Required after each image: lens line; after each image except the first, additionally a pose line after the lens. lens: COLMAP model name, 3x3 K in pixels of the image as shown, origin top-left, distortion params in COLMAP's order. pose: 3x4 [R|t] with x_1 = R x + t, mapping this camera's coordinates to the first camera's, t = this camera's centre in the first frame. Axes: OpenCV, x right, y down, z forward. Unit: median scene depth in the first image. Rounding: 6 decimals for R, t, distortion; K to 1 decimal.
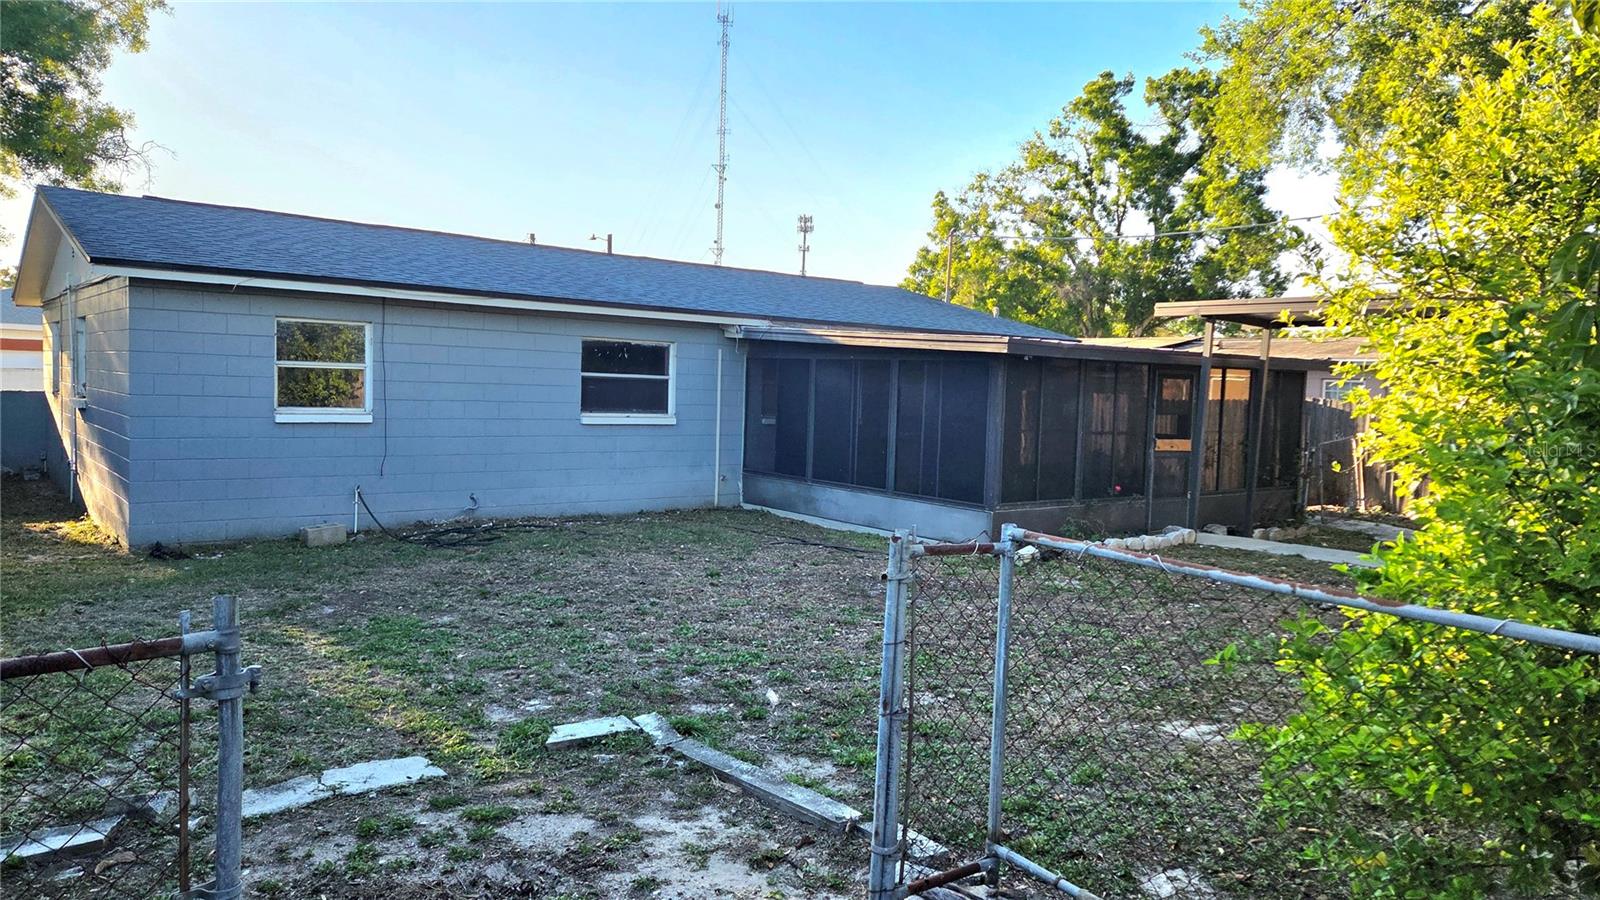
lens RADIAL K [[1025.7, 0, 809.4], [0, 1025.7, 449.2], [0, 0, 1]] dist [0.057629, -0.020598]
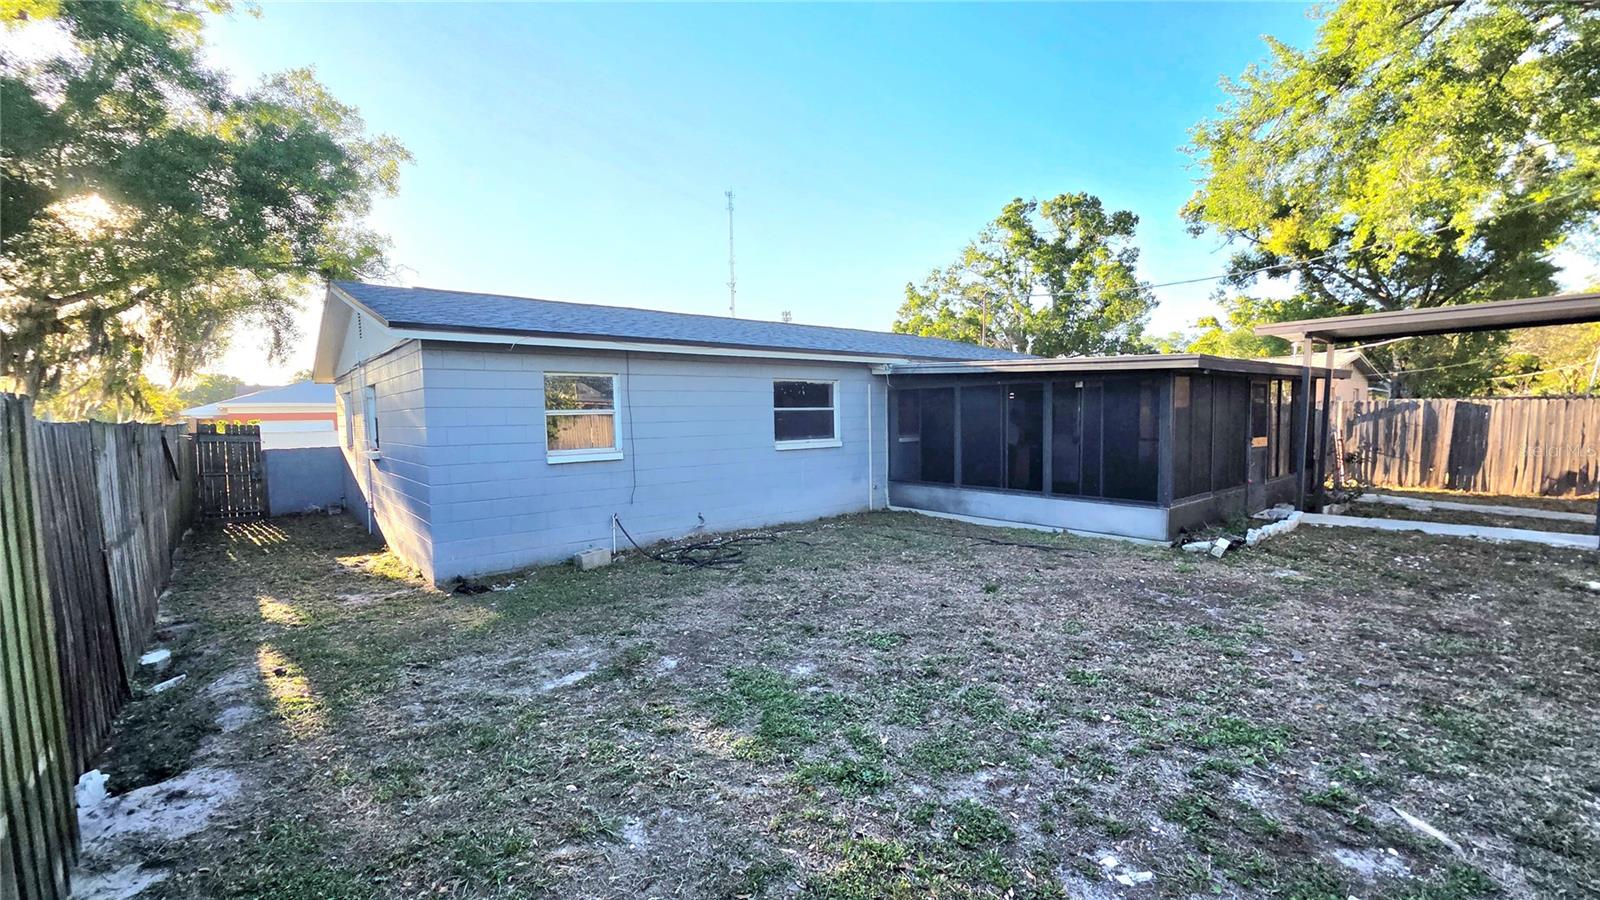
lens RADIAL K [[629.9, 0, 794.0], [0, 629.9, 458.7], [0, 0, 1]] dist [0.010611, -0.000319]
pose [[0.998610, -0.052474, 0.004947, -0.188778], [0.052451, 0.998612, 0.004795, -0.015554], [-0.005192, -0.004529, 0.999976, 0.233003]]
